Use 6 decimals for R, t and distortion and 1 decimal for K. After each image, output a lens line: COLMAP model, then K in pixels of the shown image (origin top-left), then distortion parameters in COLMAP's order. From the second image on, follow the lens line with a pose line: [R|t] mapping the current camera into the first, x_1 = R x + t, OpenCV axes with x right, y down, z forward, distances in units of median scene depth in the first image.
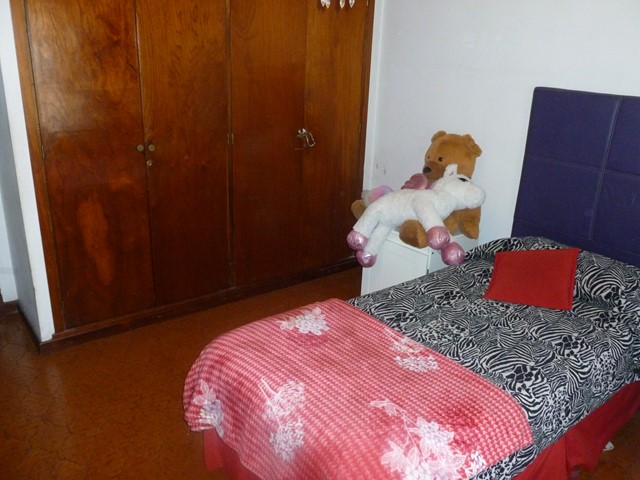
lens RADIAL K [[545.0, 0, 318.8], [0, 545.0, 240.0], [0, 0, 1]] dist [-0.005644, -0.000377]
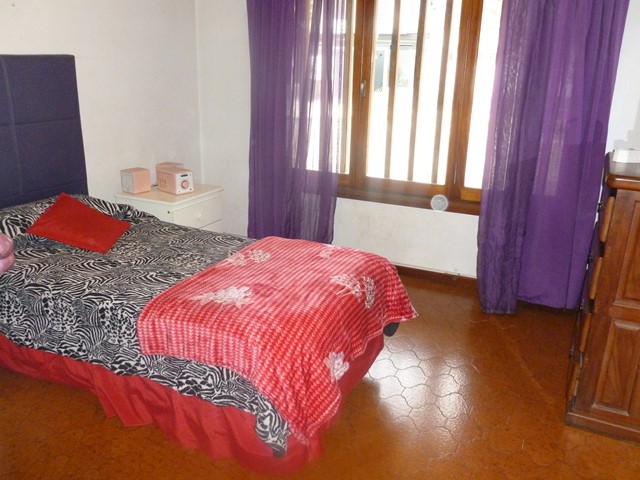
lens RADIAL K [[545.0, 0, 318.6], [0, 545.0, 238.7], [0, 0, 1]] dist [-0.005644, -0.000377]
pose [[-0.449956, -0.302686, 0.840191, -0.803583], [0.268197, 0.851582, 0.450420, -0.297746], [-0.851828, 0.428005, -0.301995, 1.039414]]
